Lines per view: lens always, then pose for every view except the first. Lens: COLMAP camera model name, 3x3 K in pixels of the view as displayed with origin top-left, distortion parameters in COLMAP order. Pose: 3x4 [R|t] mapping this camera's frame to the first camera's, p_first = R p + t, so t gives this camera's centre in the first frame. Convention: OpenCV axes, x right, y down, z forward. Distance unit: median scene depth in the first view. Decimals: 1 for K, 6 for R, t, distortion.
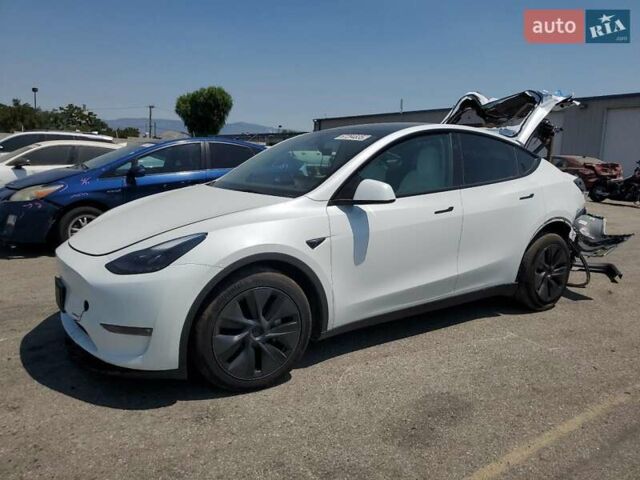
lens RADIAL K [[467.9, 0, 320.0], [0, 467.9, 240.0], [0, 0, 1]] dist [-0.001410, 0.000973]
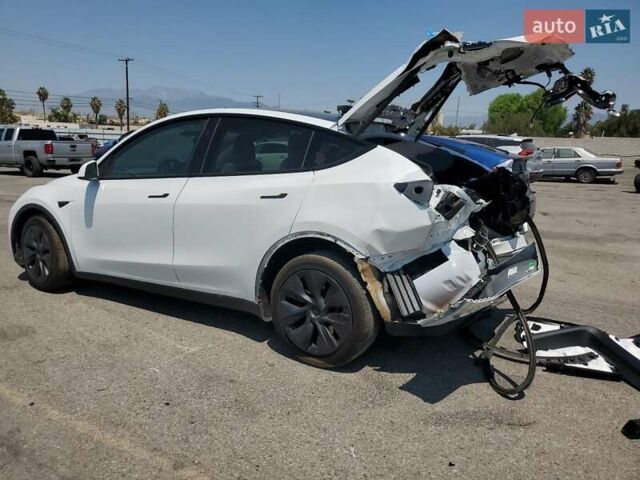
lens RADIAL K [[493.6, 0, 320.0], [0, 493.6, 240.0], [0, 0, 1]] dist [0.001665, 0.013866]
pose [[0.458368, 0.174612, -0.871441, 1.261594], [-0.152188, 0.981449, 0.116605, -0.135902], [0.875635, 0.079174, 0.476439, 0.749150]]
